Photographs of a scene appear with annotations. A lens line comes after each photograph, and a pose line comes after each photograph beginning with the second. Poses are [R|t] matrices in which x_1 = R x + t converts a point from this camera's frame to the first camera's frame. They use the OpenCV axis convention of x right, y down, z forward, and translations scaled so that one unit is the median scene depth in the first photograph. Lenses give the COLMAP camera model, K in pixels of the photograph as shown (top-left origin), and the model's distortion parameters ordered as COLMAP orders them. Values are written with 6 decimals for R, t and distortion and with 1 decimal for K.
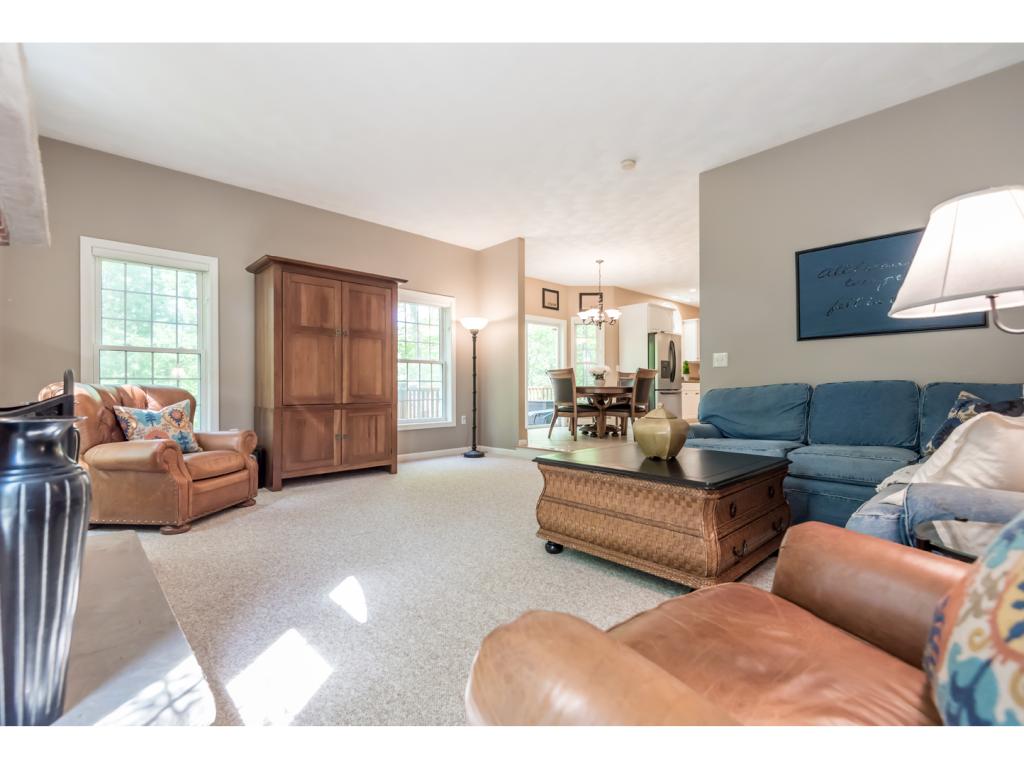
lens RADIAL K [[467.5, 0, 510.8], [0, 467.5, 385.9], [0, 0, 1]] dist [-0.005059, -0.001433]
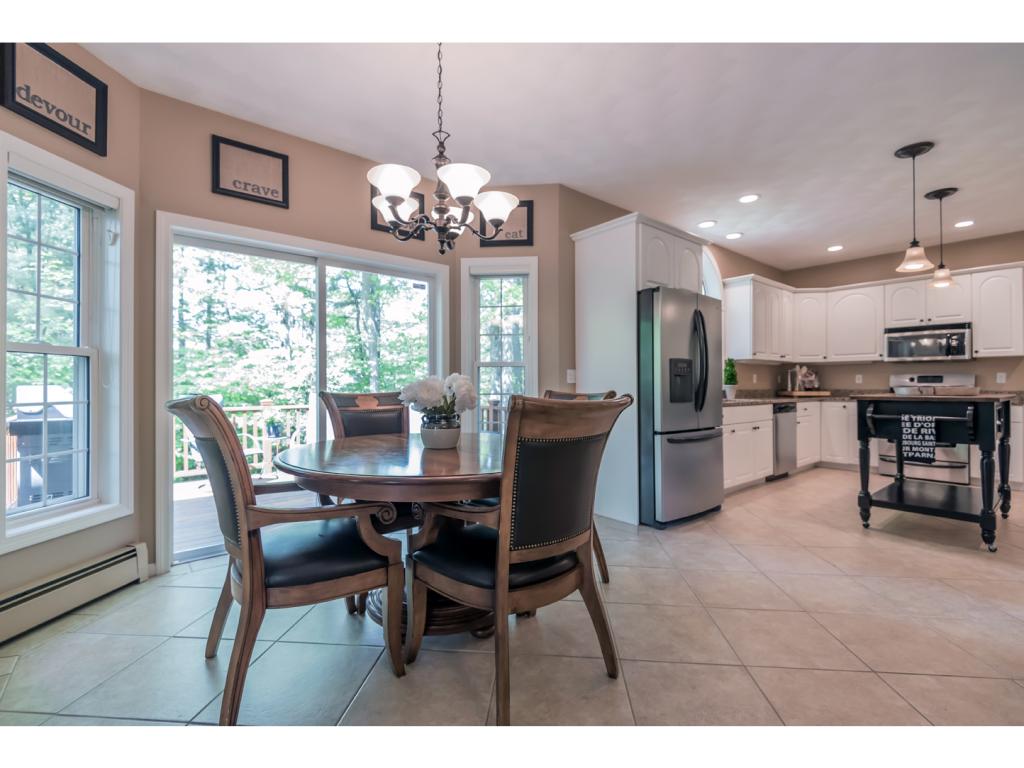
lens RADIAL K [[467.5, 0, 513.0], [0, 467.5, 381.1], [0, 0, 1]] dist [-0.005059, -0.001433]
pose [[0.997884, 0.000797, -0.065008, 0.208177], [-0.001109, 0.999988, -0.004764, -0.032064], [0.065003, 0.004826, 0.997873, 0.577850]]
